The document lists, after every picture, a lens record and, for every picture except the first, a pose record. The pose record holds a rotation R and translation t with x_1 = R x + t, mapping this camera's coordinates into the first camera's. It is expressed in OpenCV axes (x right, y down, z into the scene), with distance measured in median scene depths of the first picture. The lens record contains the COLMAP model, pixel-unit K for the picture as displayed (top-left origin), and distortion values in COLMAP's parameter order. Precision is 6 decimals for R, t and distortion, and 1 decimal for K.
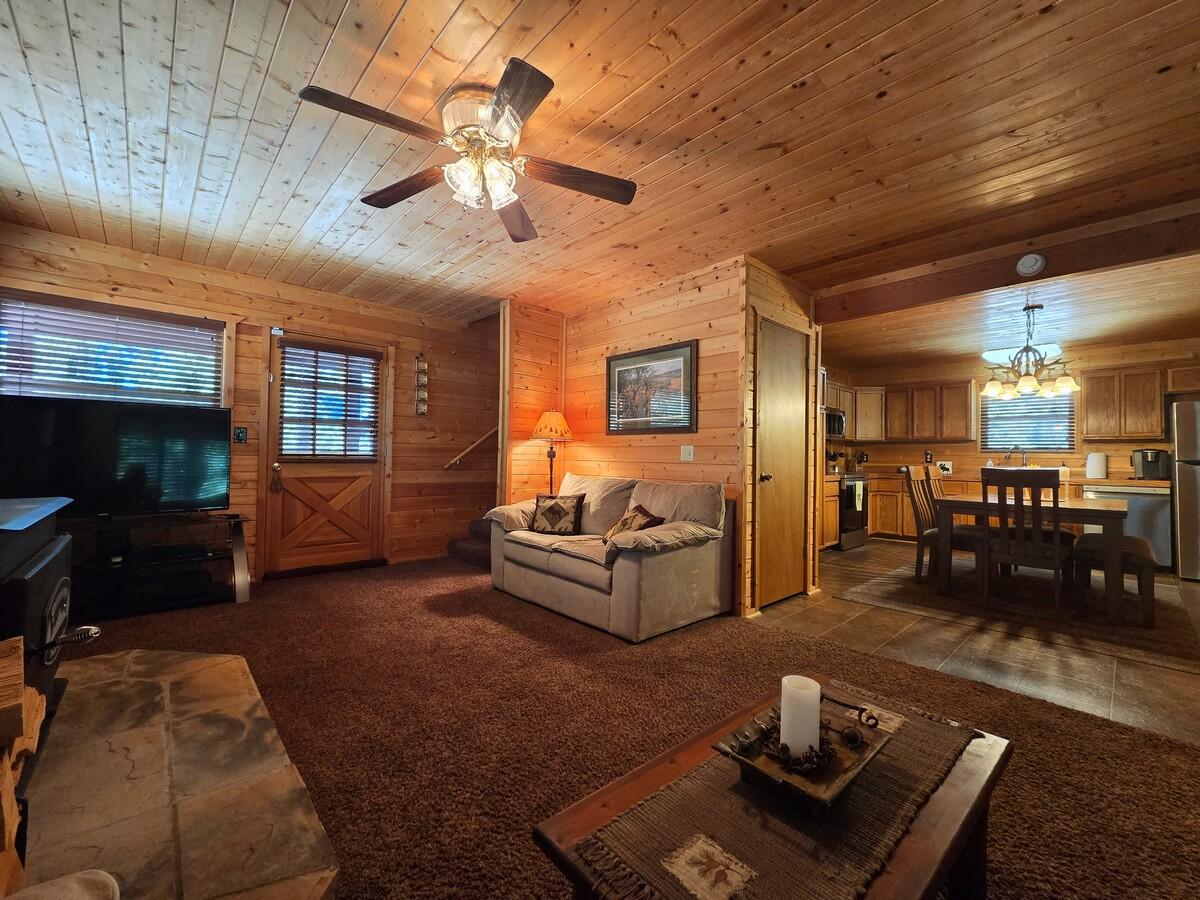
lens RADIAL K [[495.8, 0, 599.1], [0, 495.8, 445.0], [0, 0, 1]] dist [0.000659, 0.000134]
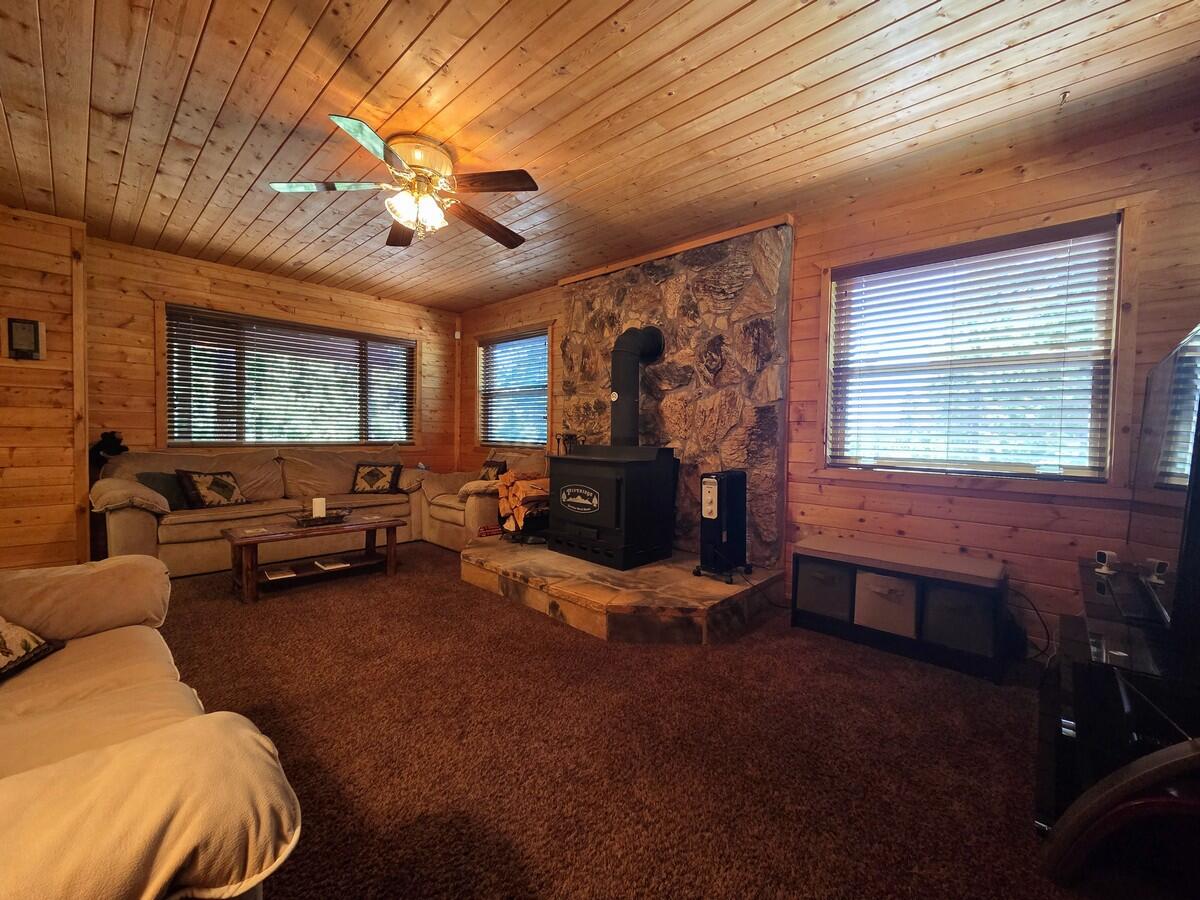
lens RADIAL K [[495.8, 0, 598.0], [0, 495.8, 447.8], [0, 0, 1]] dist [0.000659, 0.000134]
pose [[-0.996941, -0.024070, -0.074356, -0.717980], [-0.025203, 0.999579, 0.014344, 0.021673], [0.073979, 0.016174, -0.997129, 2.685049]]
